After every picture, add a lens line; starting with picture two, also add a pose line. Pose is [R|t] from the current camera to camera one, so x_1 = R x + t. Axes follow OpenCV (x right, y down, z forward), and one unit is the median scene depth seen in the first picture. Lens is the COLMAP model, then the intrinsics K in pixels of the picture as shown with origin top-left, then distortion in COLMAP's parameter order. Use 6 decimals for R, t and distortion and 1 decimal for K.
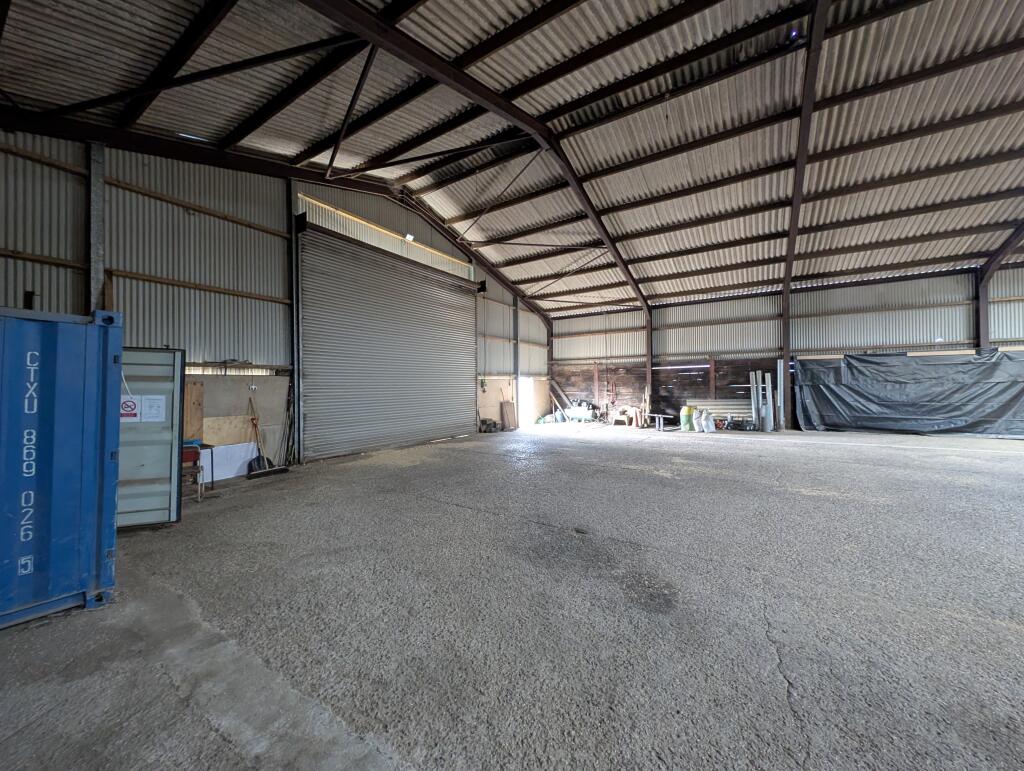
lens RADIAL K [[390.0, 0, 519.5], [0, 390.0, 385.1], [0, 0, 1]] dist [-0.000348, -0.001899]
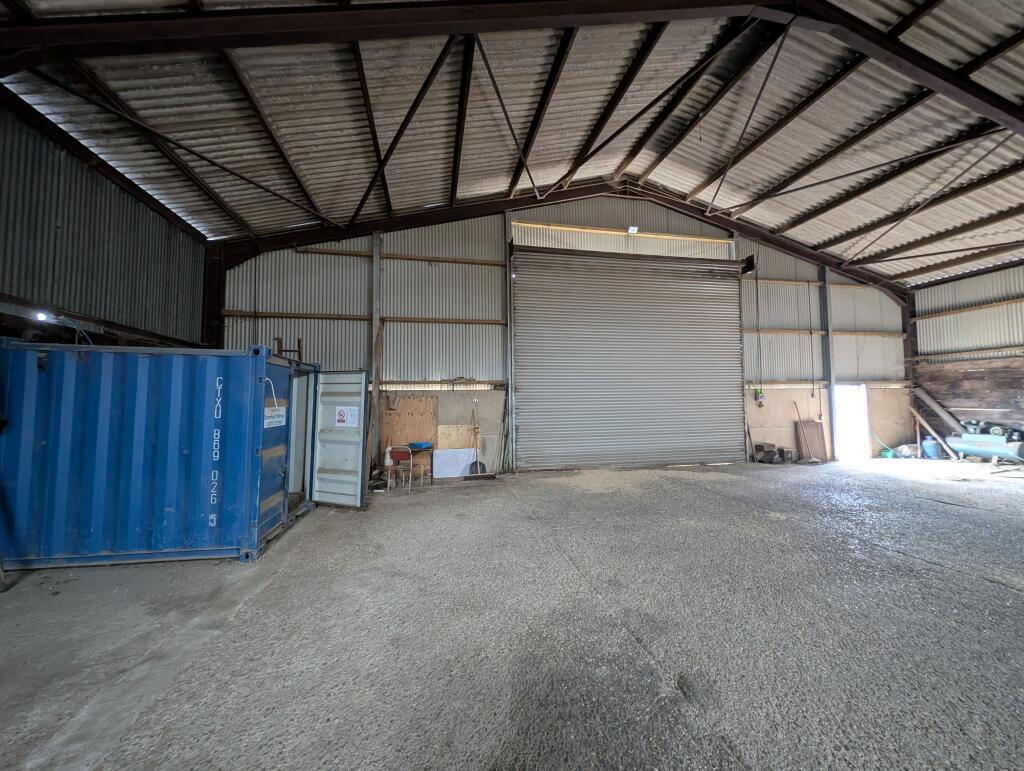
lens RADIAL K [[390.0, 0, 505.7], [0, 390.0, 384.3], [0, 0, 1]] dist [-0.000348, -0.001899]
pose [[0.681470, -0.030731, -0.731201, 0.124238], [0.005674, 0.999310, -0.036711, 0.000445], [0.731824, 0.020869, 0.681174, 0.160007]]
